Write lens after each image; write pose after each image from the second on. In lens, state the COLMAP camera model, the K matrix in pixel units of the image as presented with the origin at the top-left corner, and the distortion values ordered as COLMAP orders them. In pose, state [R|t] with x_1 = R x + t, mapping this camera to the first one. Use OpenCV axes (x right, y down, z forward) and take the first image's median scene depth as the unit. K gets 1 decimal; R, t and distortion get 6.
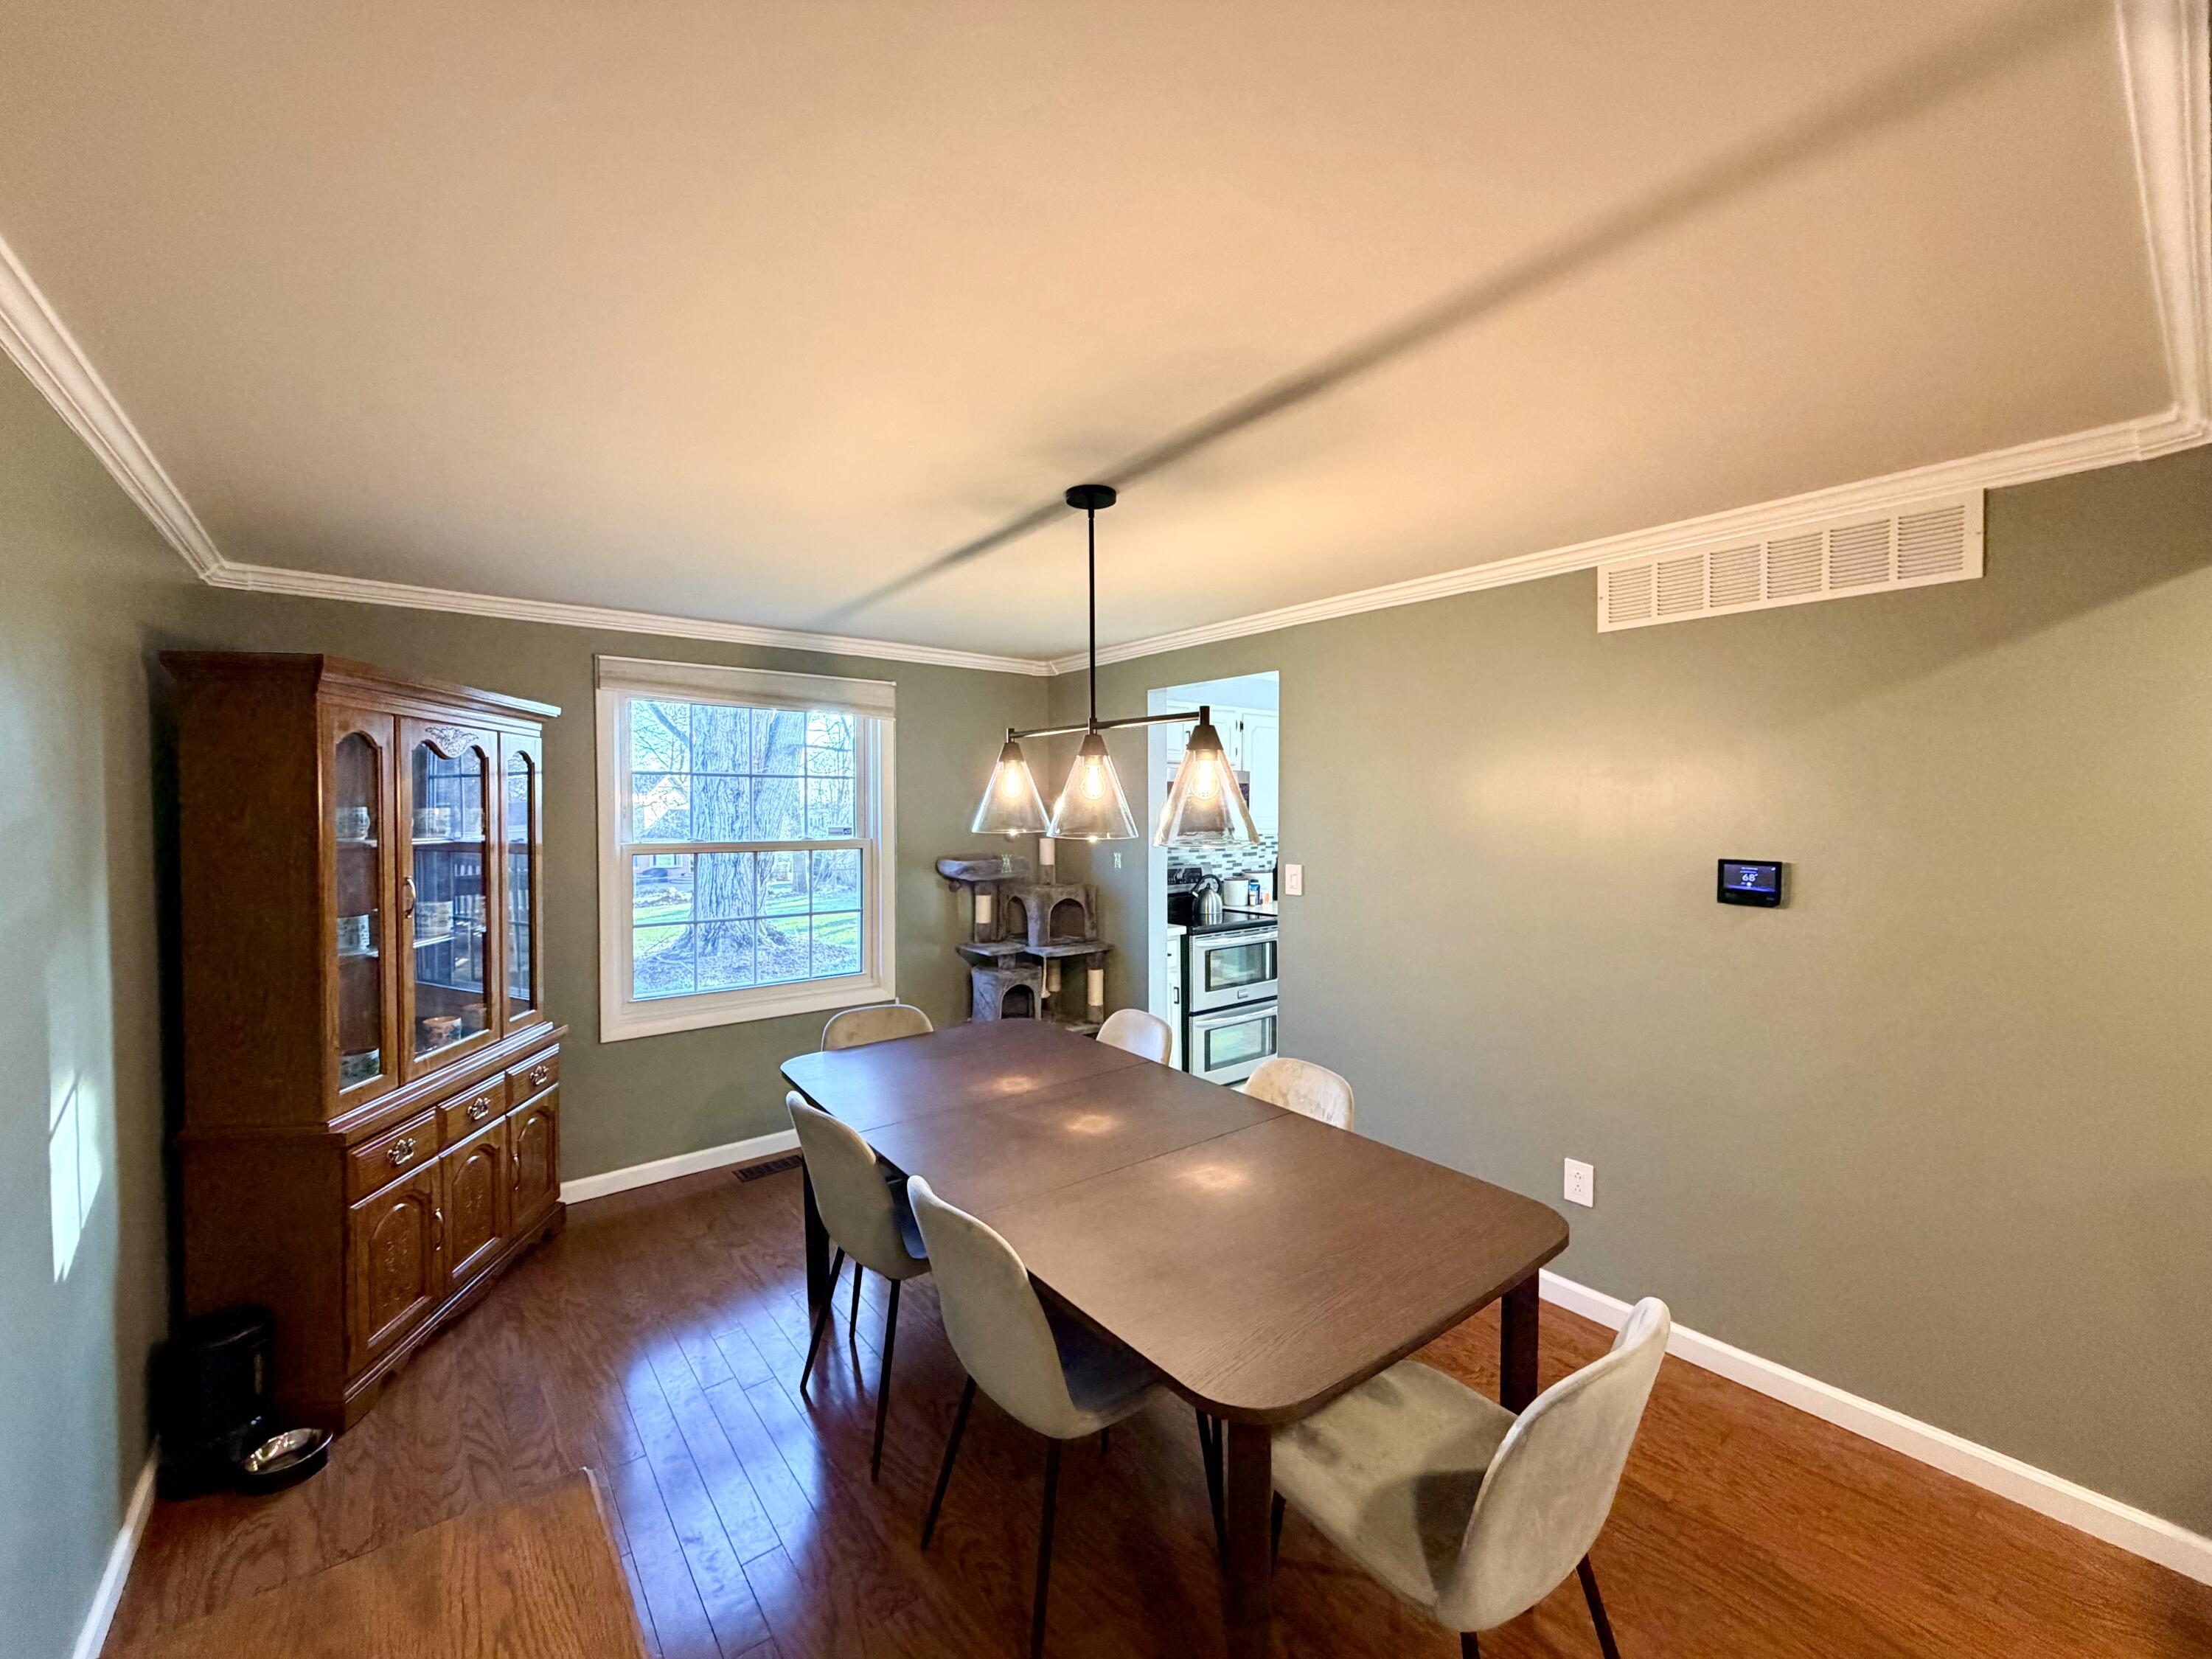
lens RADIAL K [[885.3, 0, 1100.2], [0, 885.3, 826.3], [0, 0, 1]] dist [-0.001633, 0.005161]
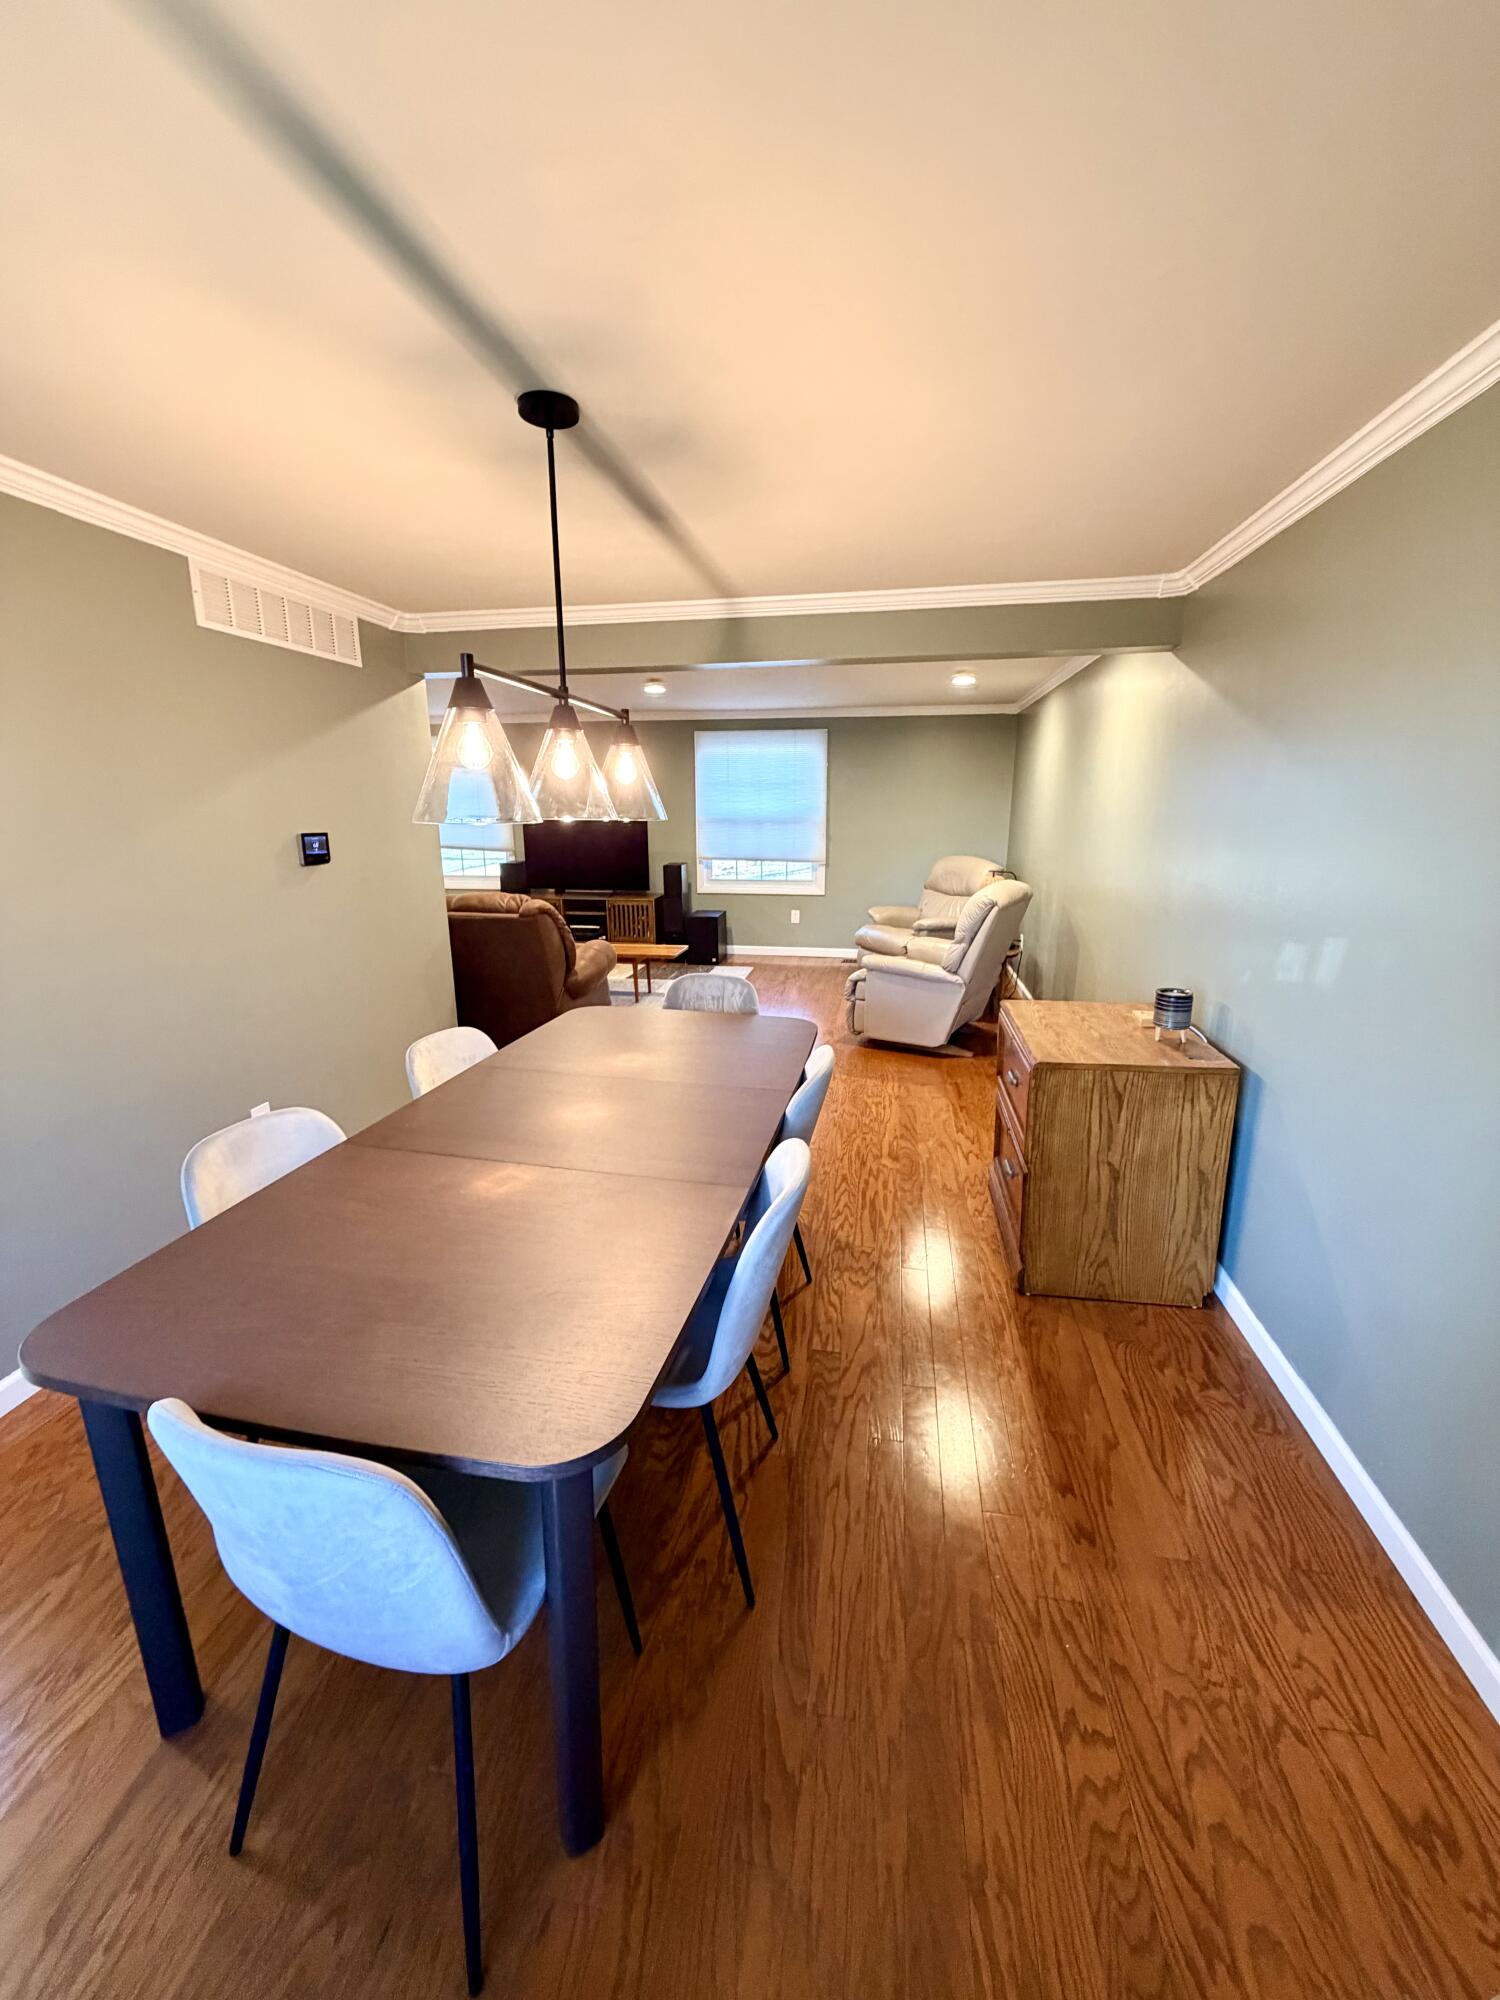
lens RADIAL K [[800.4, 0, 748.5], [0, 800.4, 990.9], [0, 0, 1]] dist [-0.001633, 0.005161]
pose [[-0.664850, -0.168210, 0.727791, -0.589591], [0.018920, 0.970211, 0.241523, -0.010993], [-0.746738, 0.174346, -0.641862, 1.081086]]
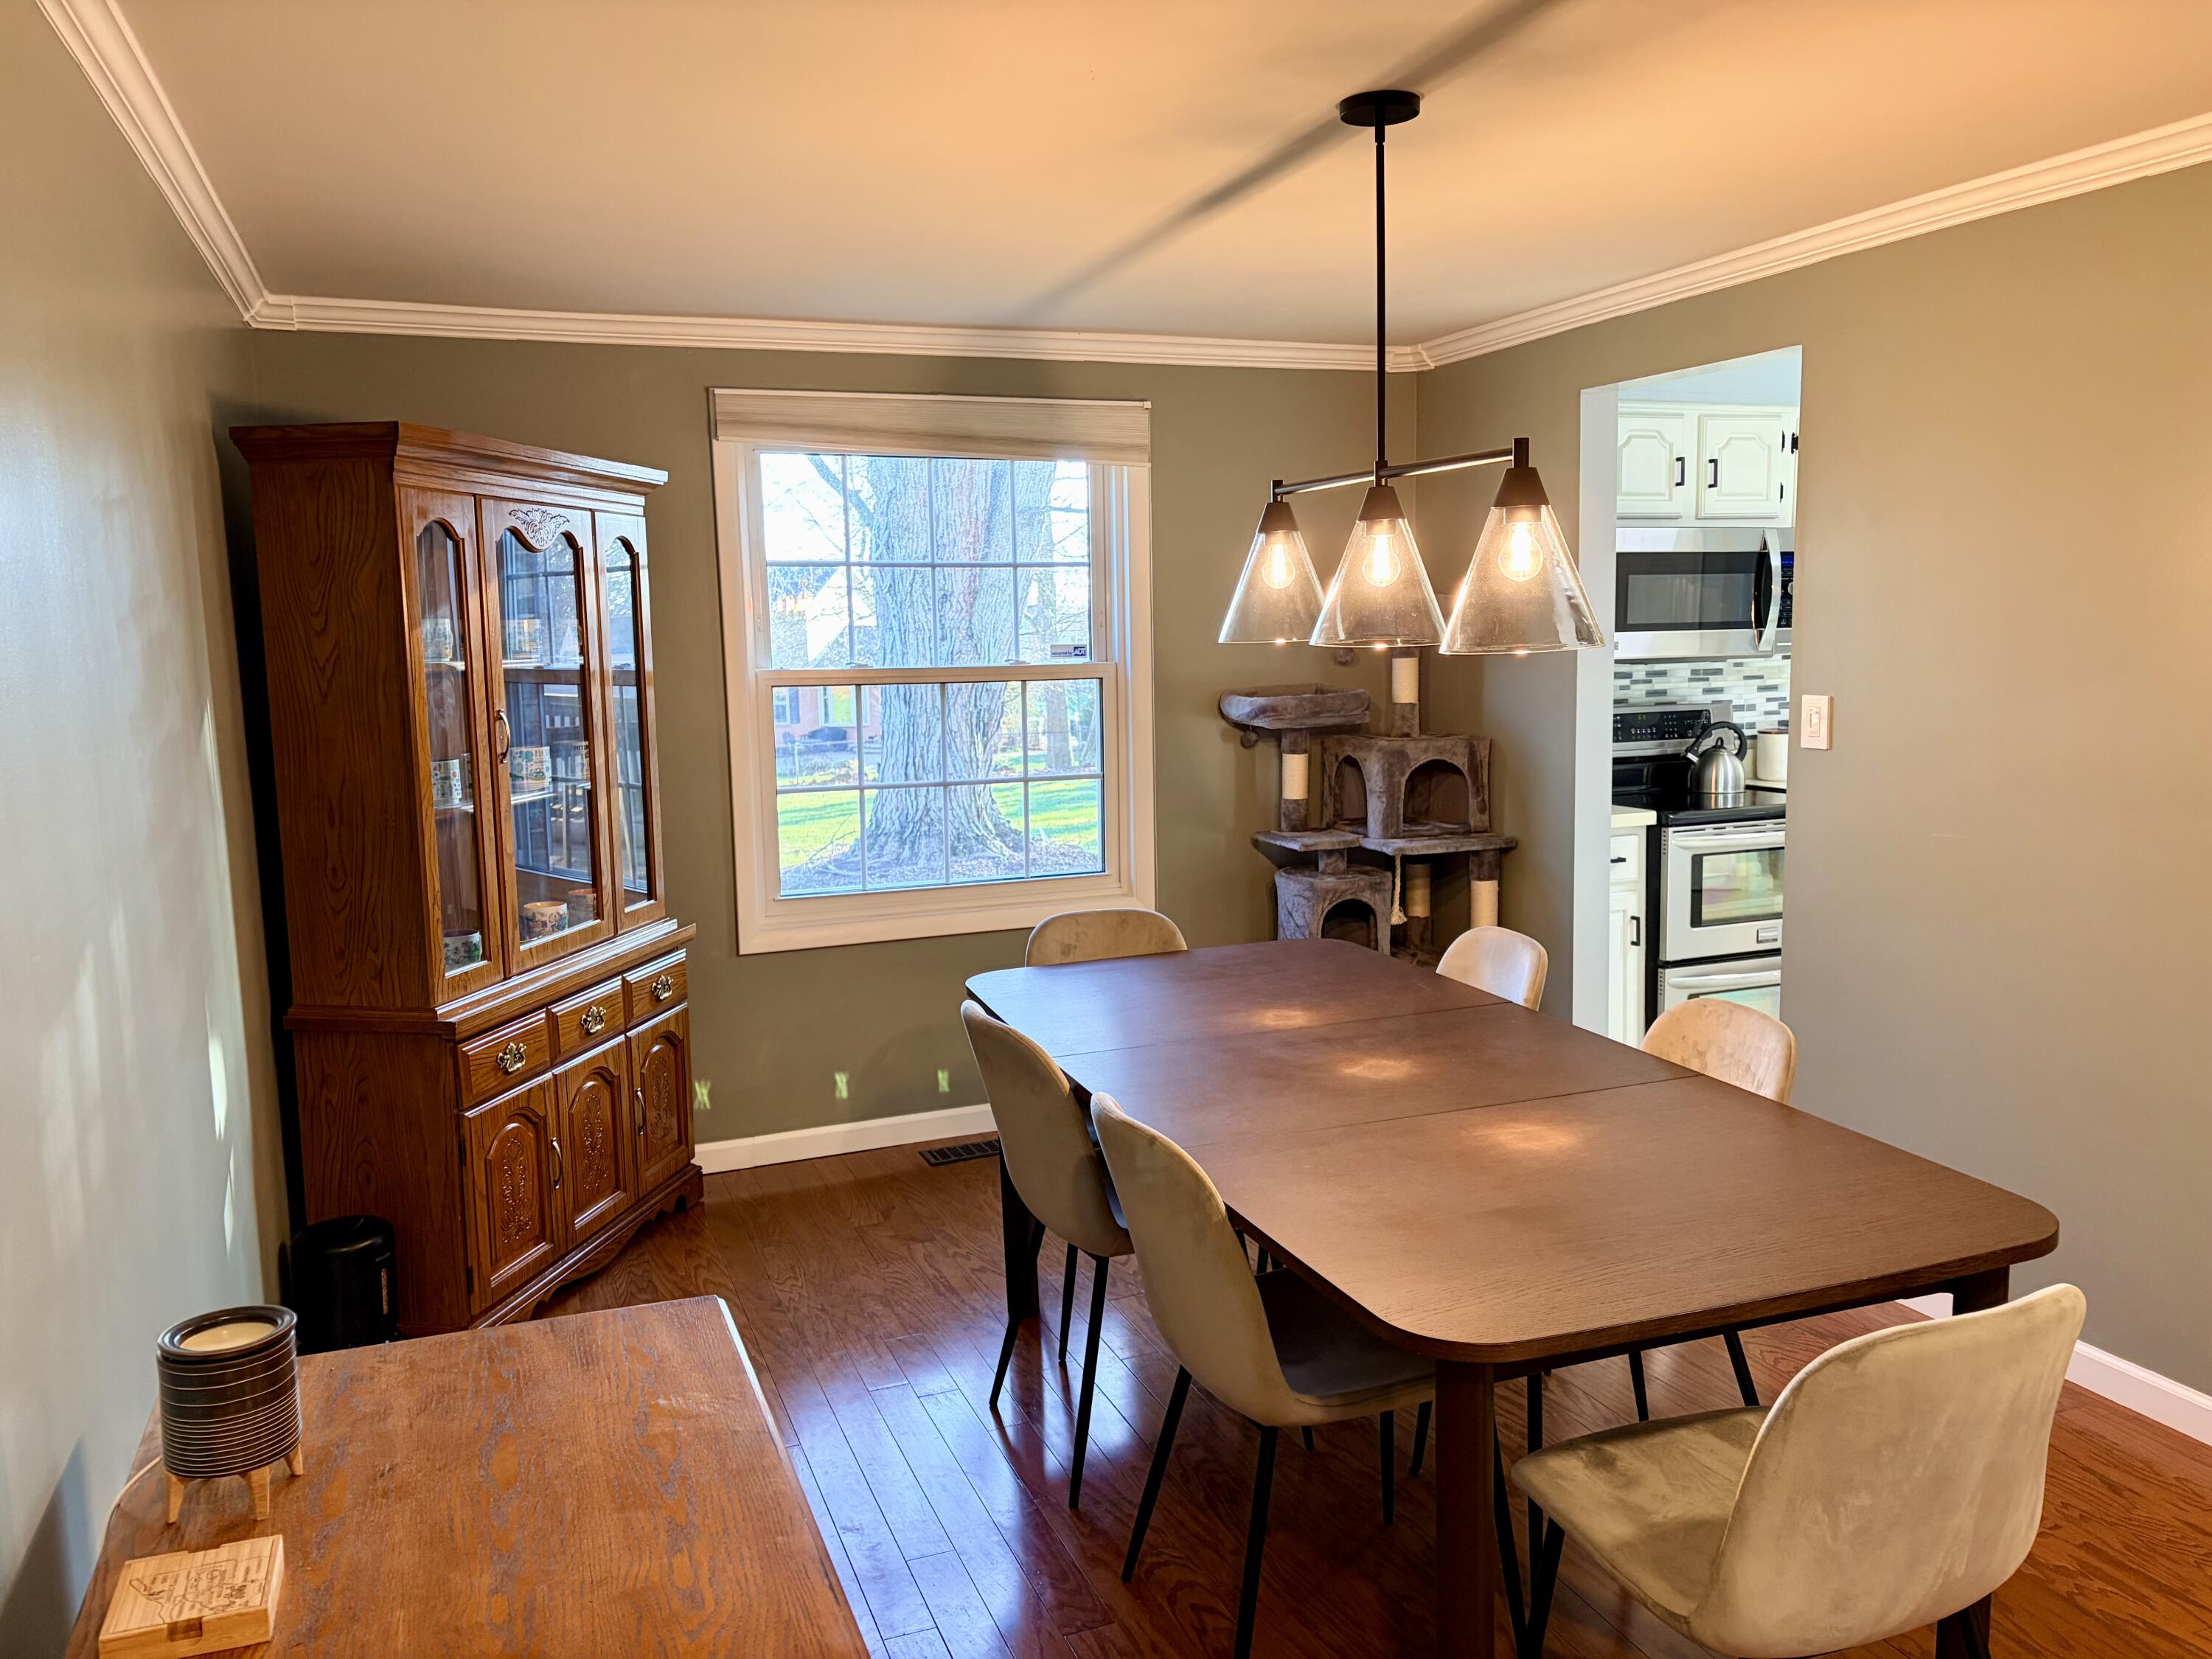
lens RADIAL K [[1678.8, 0, 1106.0], [0, 1678.8, 829.5], [0, 0, 1]] dist [0.080984, -0.086964]
pose [[0.954791, 0.019061, -0.296666, 0.130686], [0.012665, 0.994428, 0.104653, 0.011511], [0.297008, -0.103679, 0.949230, -0.207340]]
